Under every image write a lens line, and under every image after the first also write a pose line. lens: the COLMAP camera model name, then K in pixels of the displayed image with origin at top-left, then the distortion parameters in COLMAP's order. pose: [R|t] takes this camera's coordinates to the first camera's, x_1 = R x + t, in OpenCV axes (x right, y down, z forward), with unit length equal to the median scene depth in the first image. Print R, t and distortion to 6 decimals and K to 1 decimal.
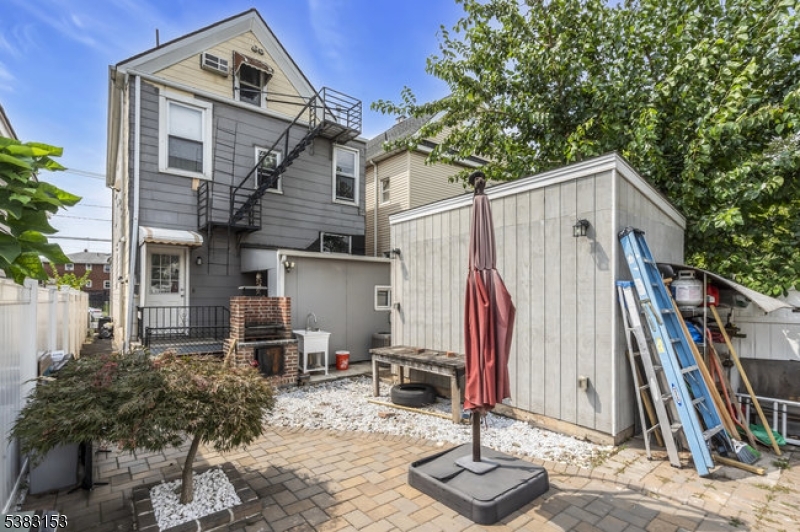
lens RADIAL K [[366.5, 0, 412.2], [0, 366.5, 287.4], [0, 0, 1]] dist [-0.003434, 0.000505]
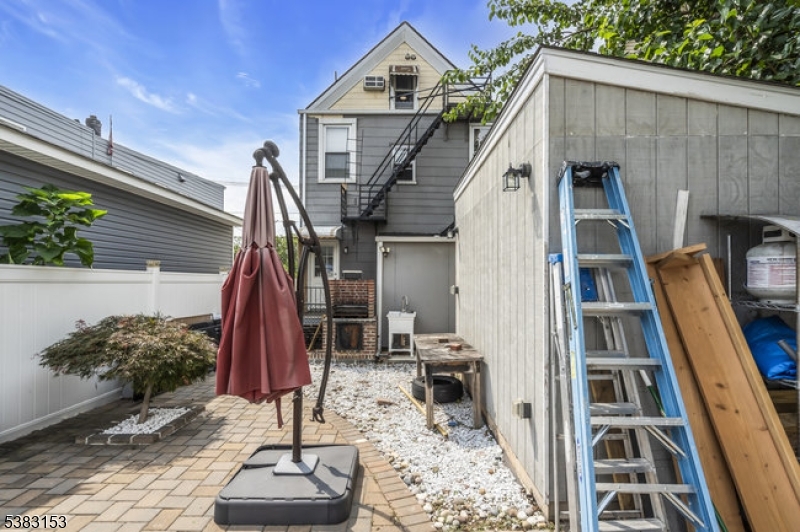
lens RADIAL K [[366.5, 0, 399.4], [0, 366.5, 270.7], [0, 0, 1]] dist [-0.003434, 0.000505]
pose [[0.785905, -0.012540, -0.618220, 0.328471], [0.011077, 0.999919, -0.006202, 0.005387], [0.618248, -0.001974, 0.785981, 0.158727]]
